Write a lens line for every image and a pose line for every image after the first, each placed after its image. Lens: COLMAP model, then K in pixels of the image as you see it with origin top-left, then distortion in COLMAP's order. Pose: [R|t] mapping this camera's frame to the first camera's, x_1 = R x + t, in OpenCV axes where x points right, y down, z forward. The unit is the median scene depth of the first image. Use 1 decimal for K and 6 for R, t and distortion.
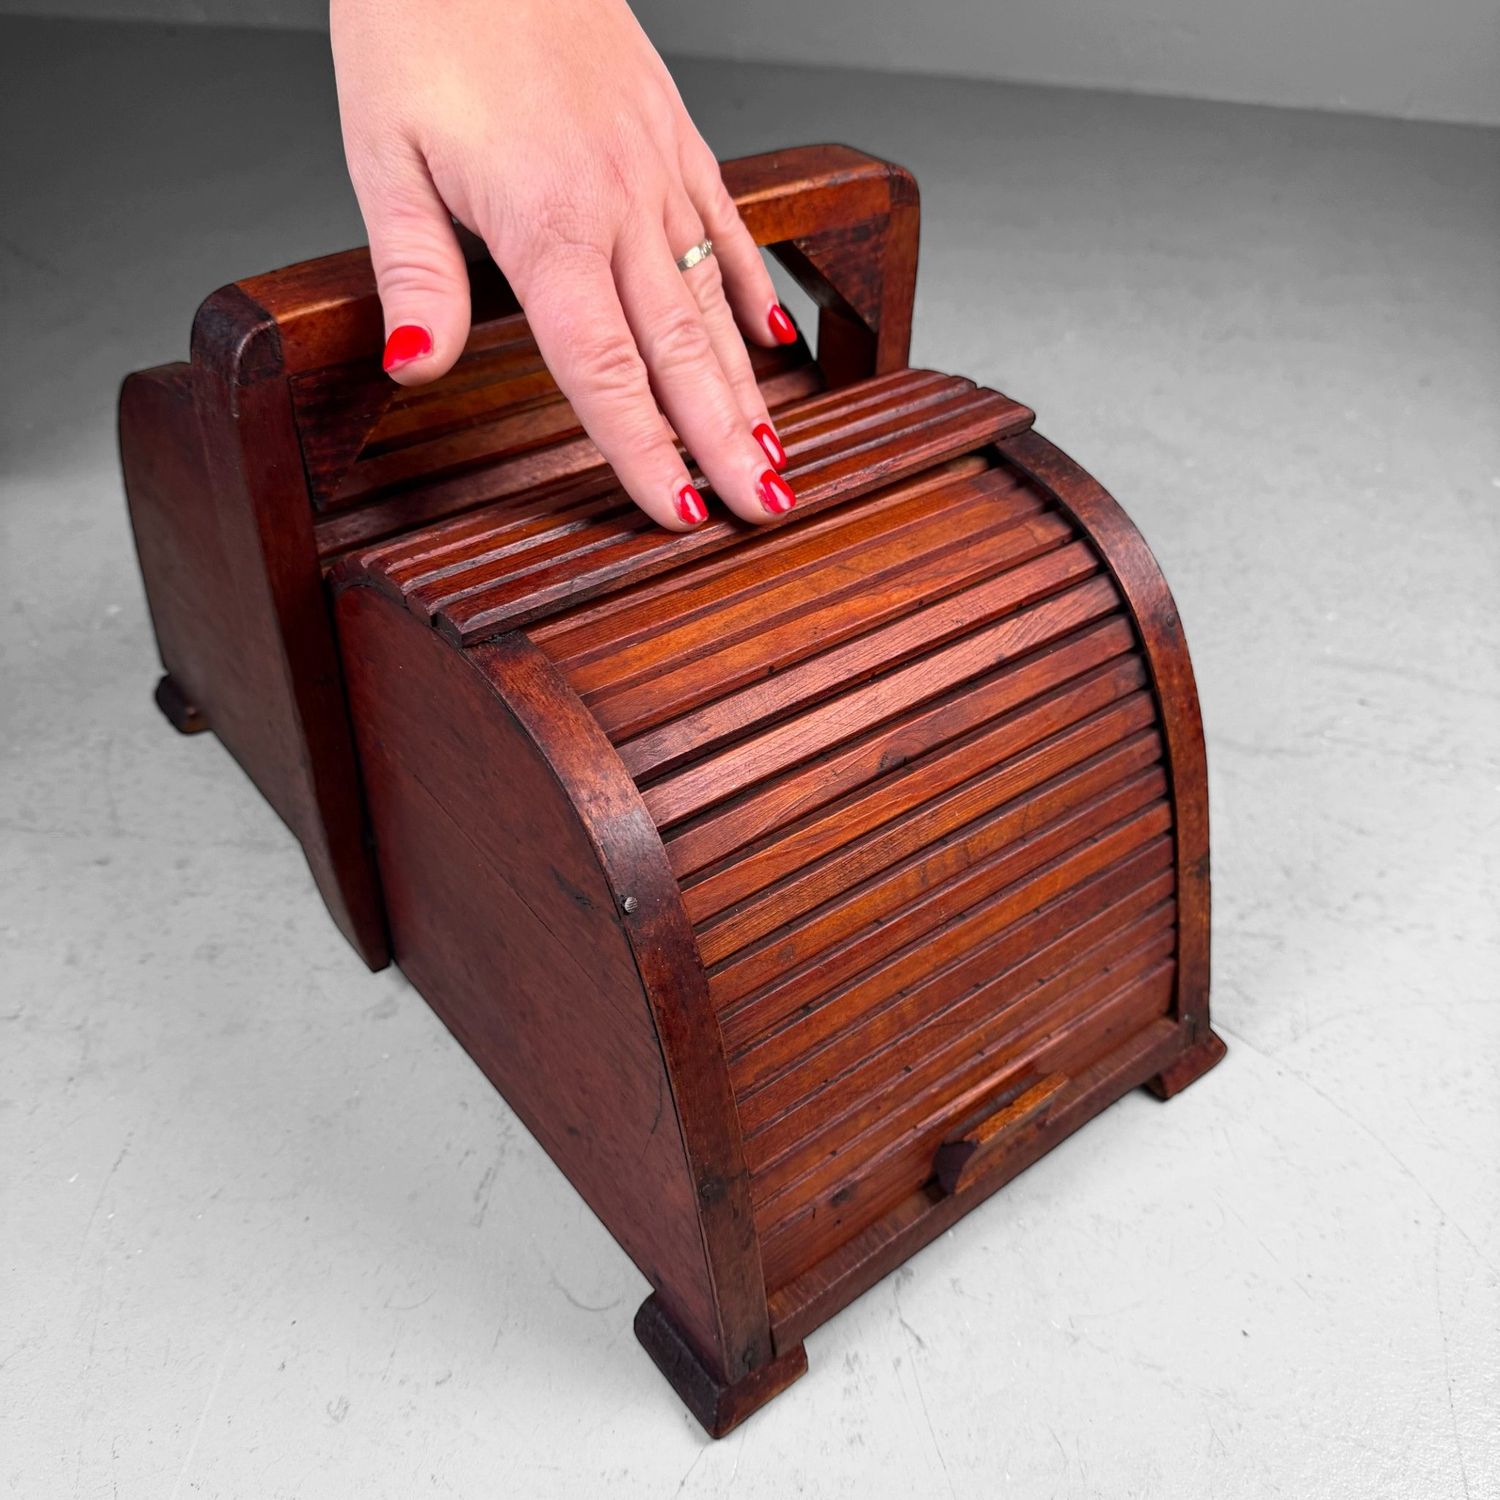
lens RADIAL K [[1434.8, 0, 763.4], [0, 1434.8, 755.4], [0, 0, 1]] dist [0.150534, -0.387340]
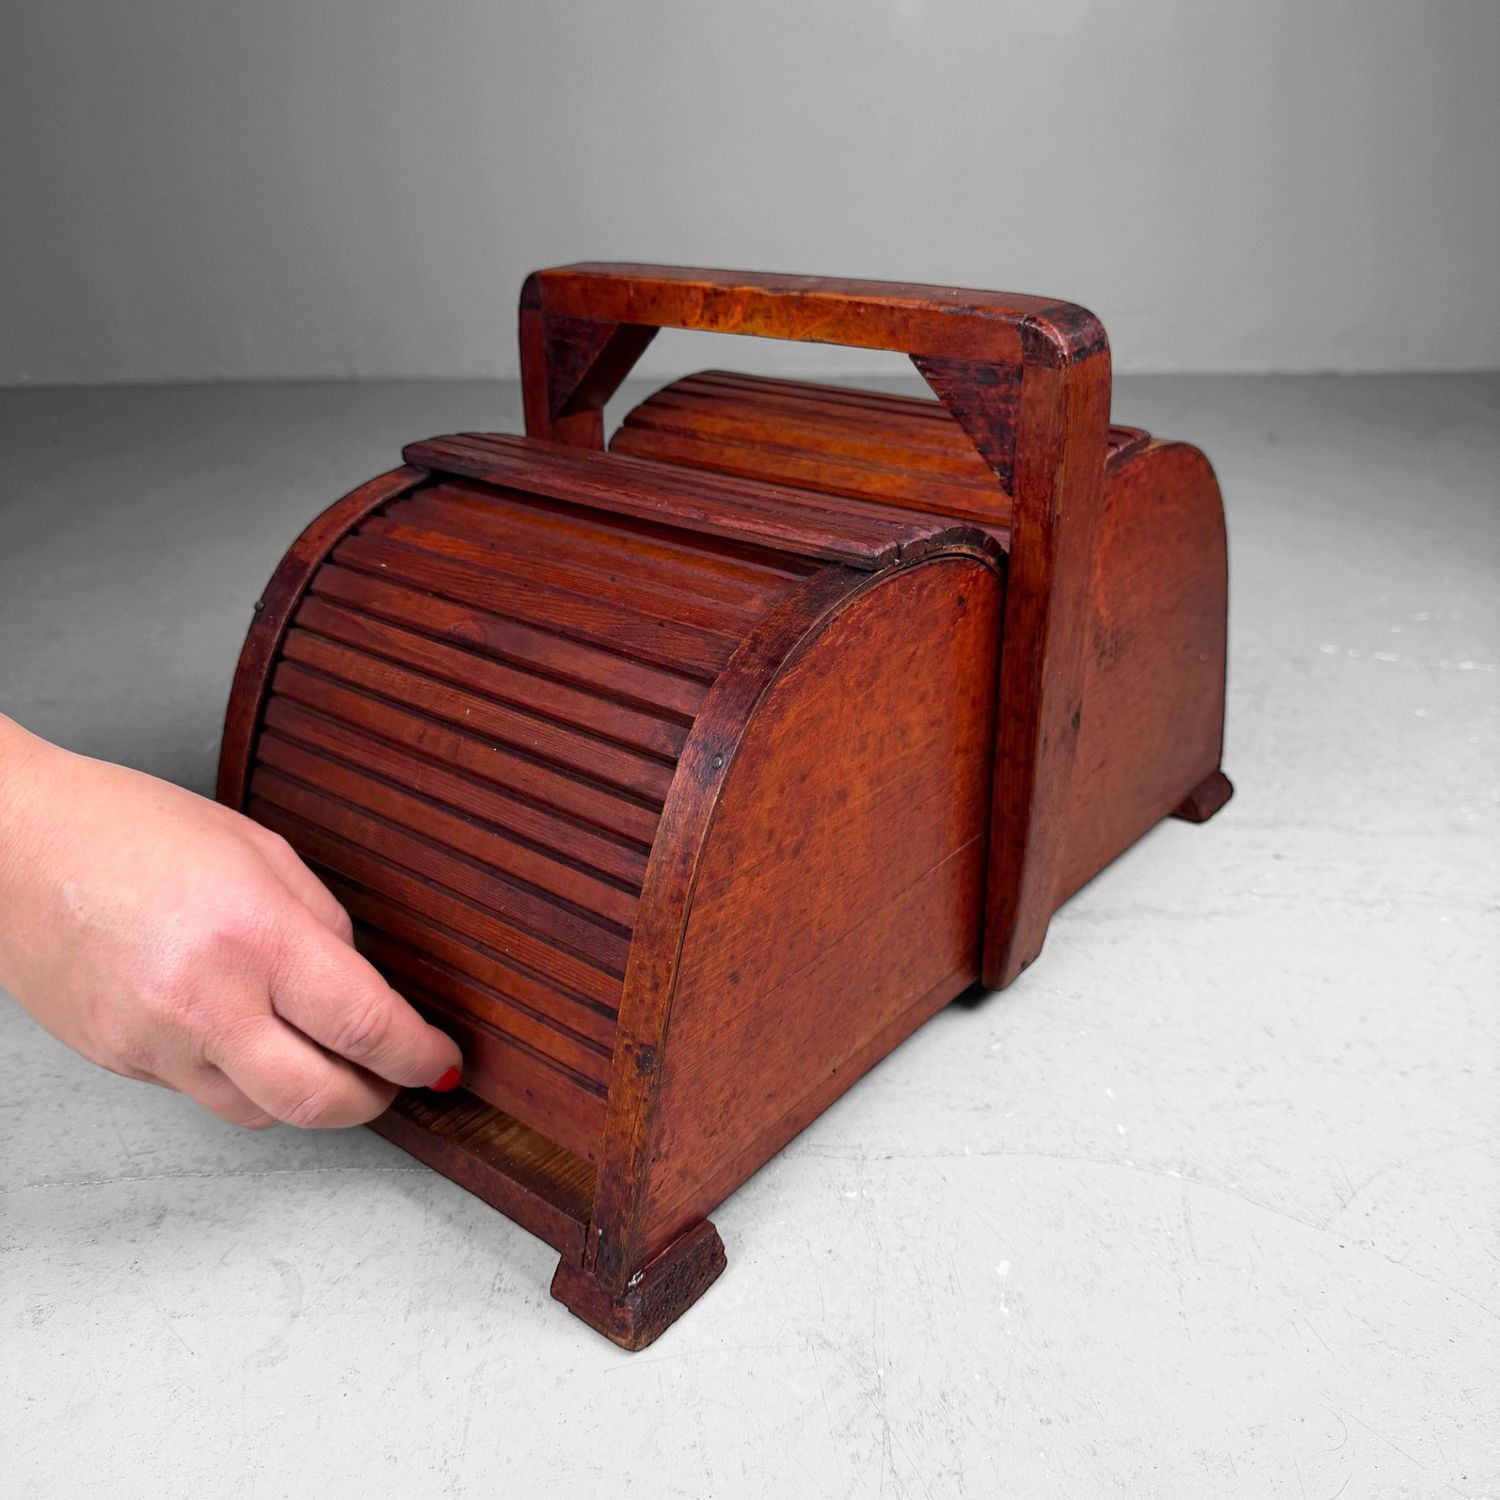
lens RADIAL K [[1431.7, 0, 731.0], [0, 1431.7, 764.2], [0, 0, 1]] dist [0.163719, -0.436432]
pose [[0.210982, 0.400574, -0.891643, 1.052832], [-0.598675, 0.774029, 0.206076, -0.274931], [0.772706, 0.490326, 0.403120, 0.653286]]
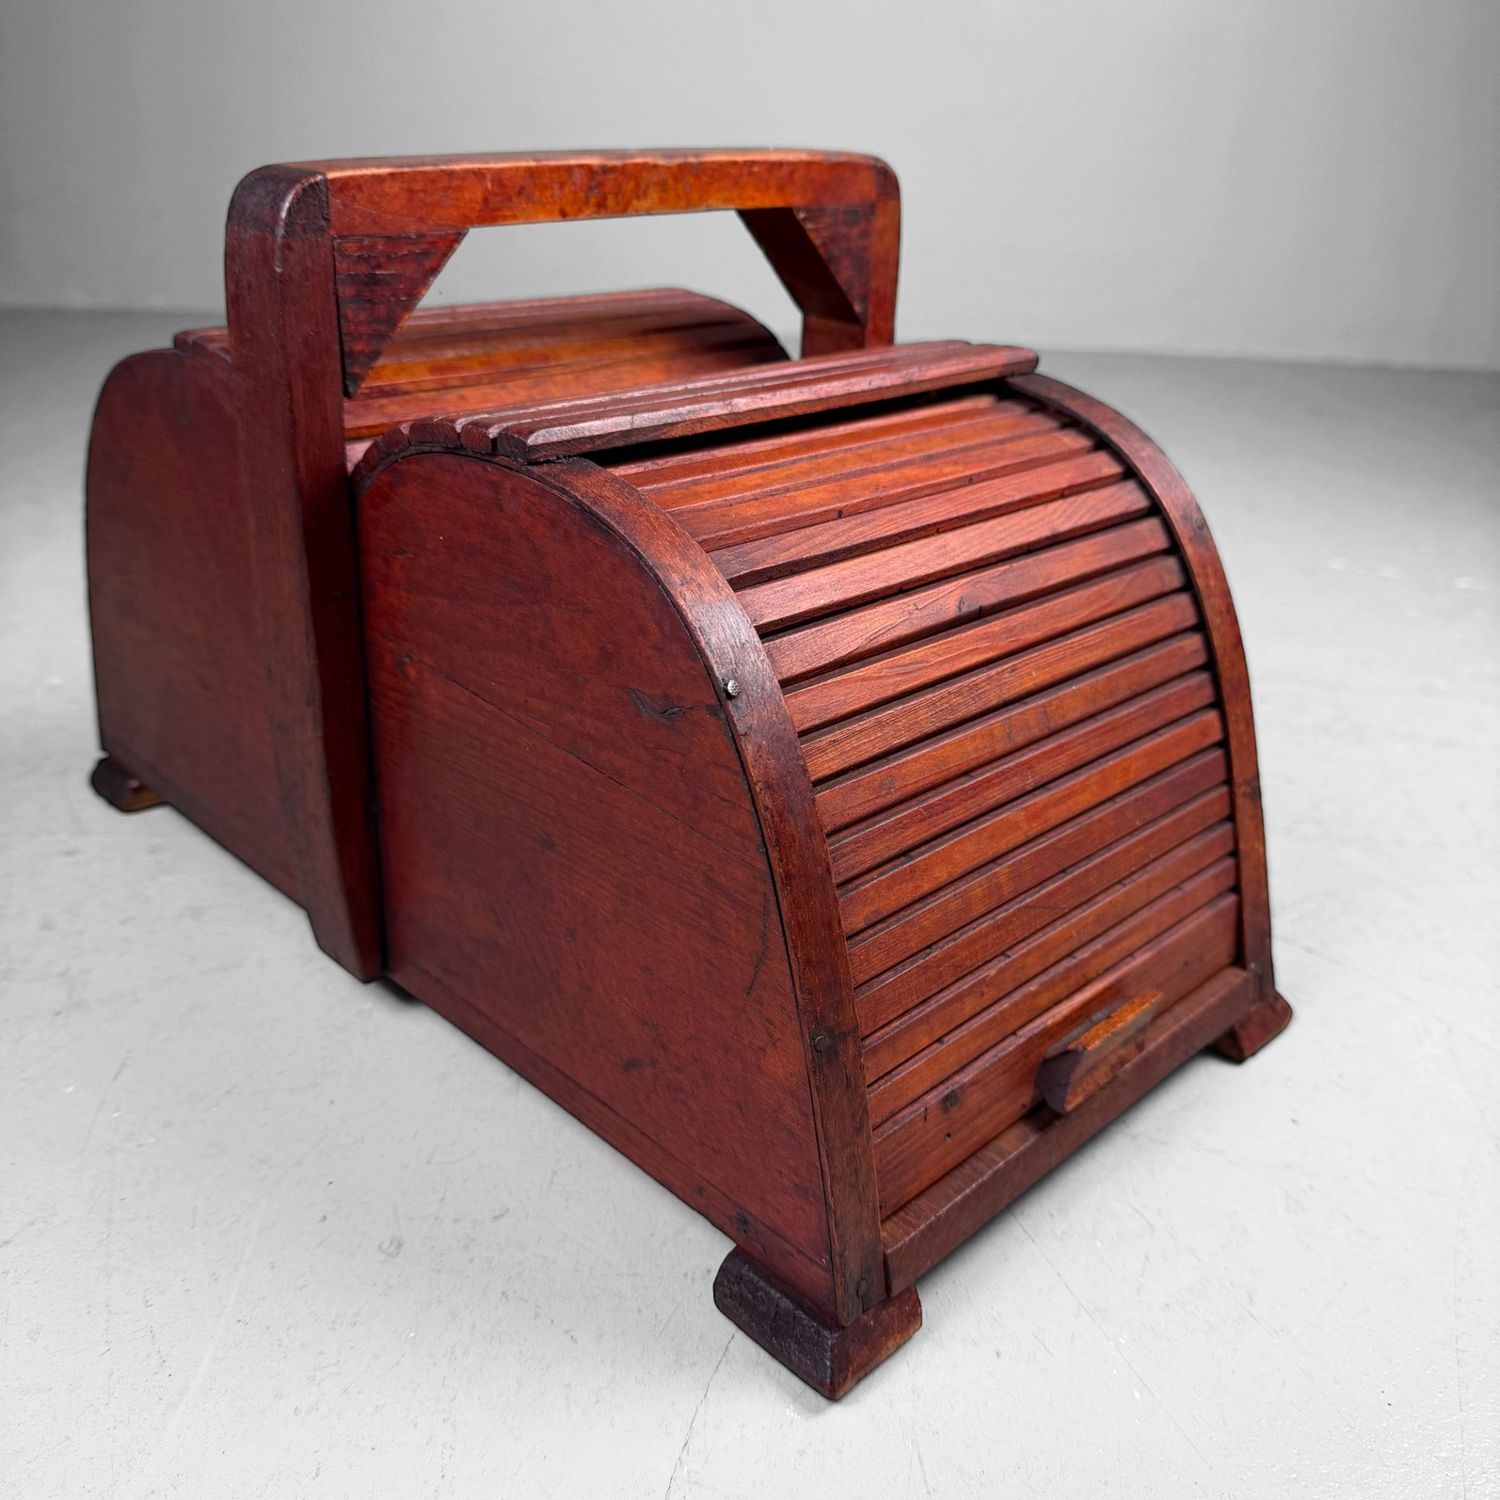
lens RADIAL K [[1431.9, 0, 750.0], [0, 1431.9, 750.0], [0, 0, 1]] dist [0.148992, -0.384172]
pose [[0.994323, -0.041068, 0.098155, -0.132281], [0.063513, 0.969216, -0.237880, 0.275160], [-0.085364, 0.242763, 0.966322, 0.095426]]
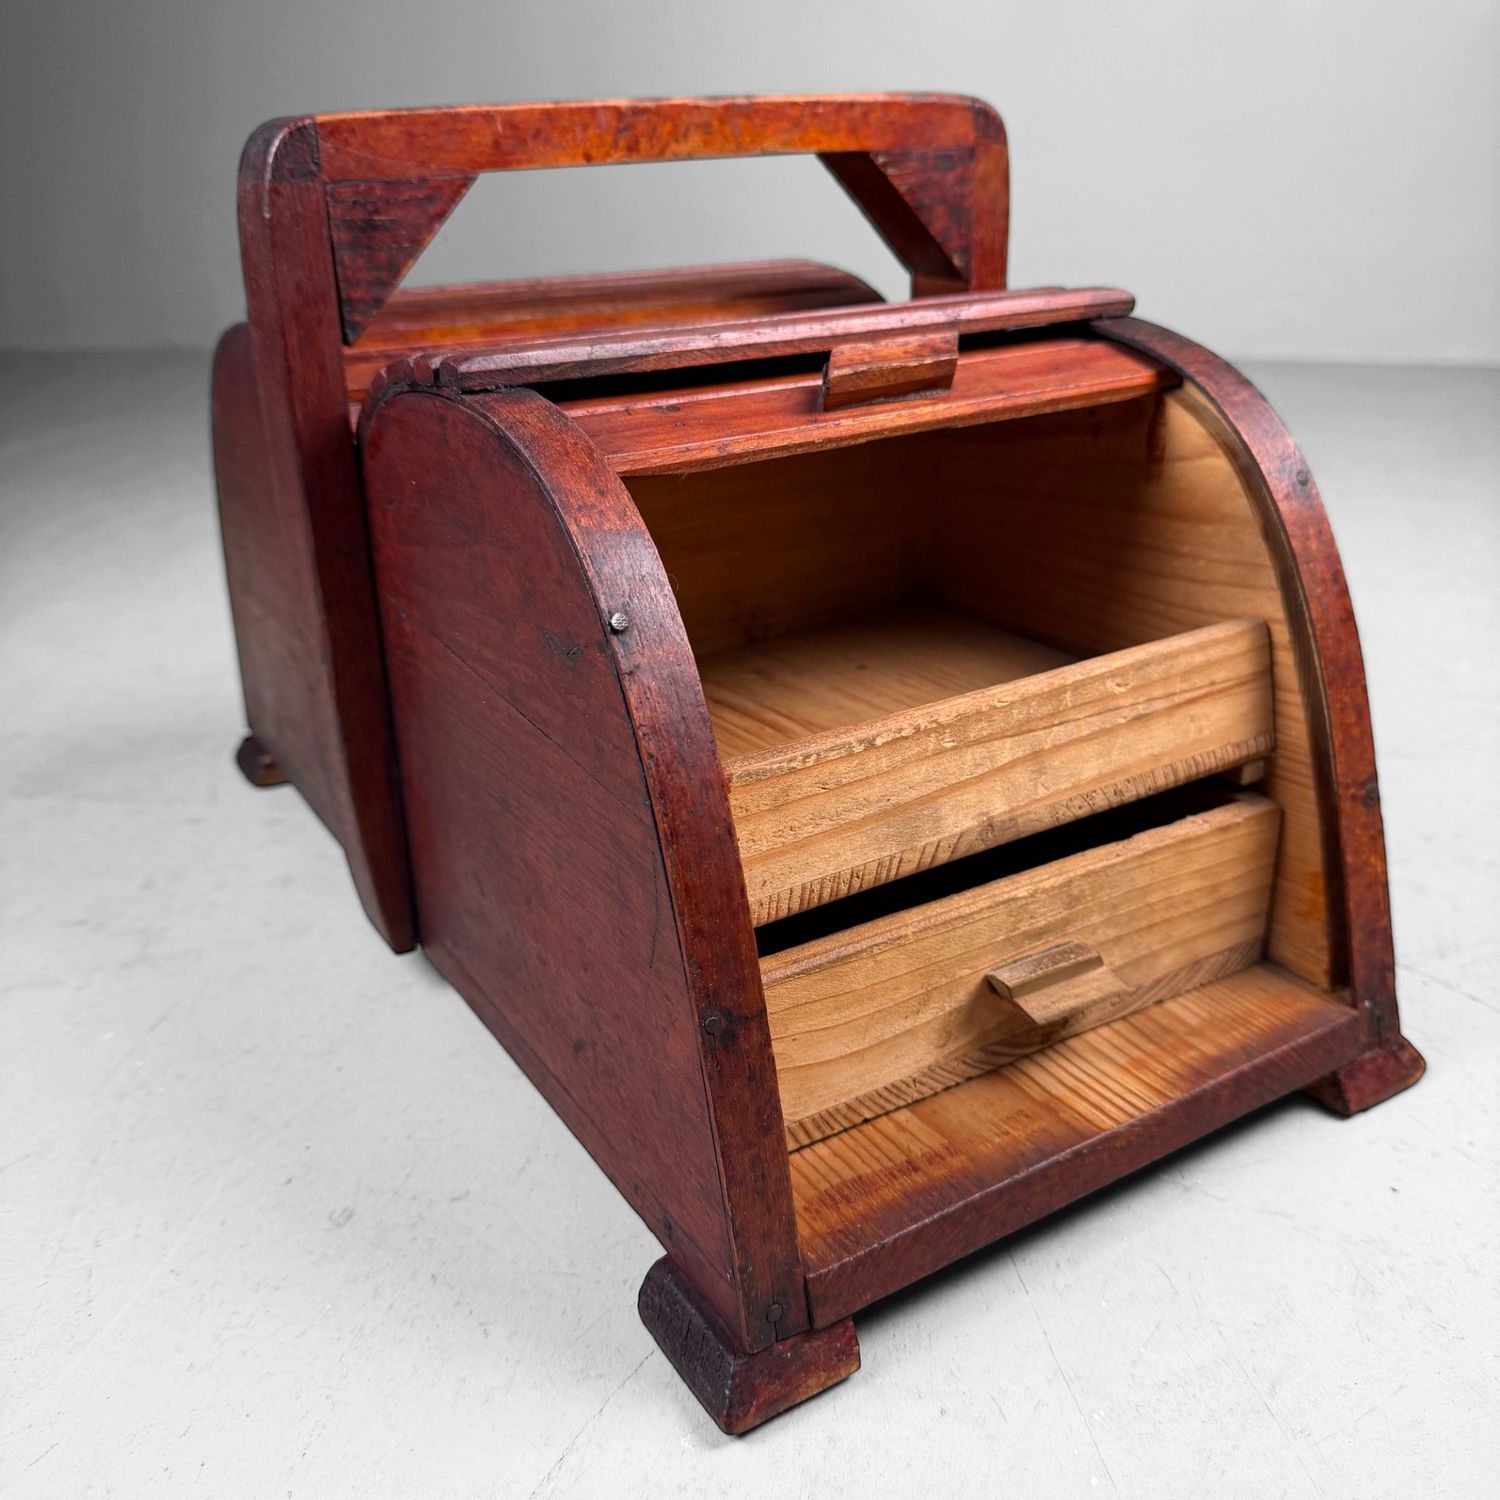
lens RADIAL K [[1439.1, 0, 750.0], [0, 1439.1, 750.0], [0, 0, 1]] dist [0.132017, -0.354642]
pose [[0.991055, -0.004227, -0.133387, 0.071339], [-0.032786, 0.961155, -0.274056, 0.306373], [0.129364, 0.275977, 0.952419, 0.180538]]
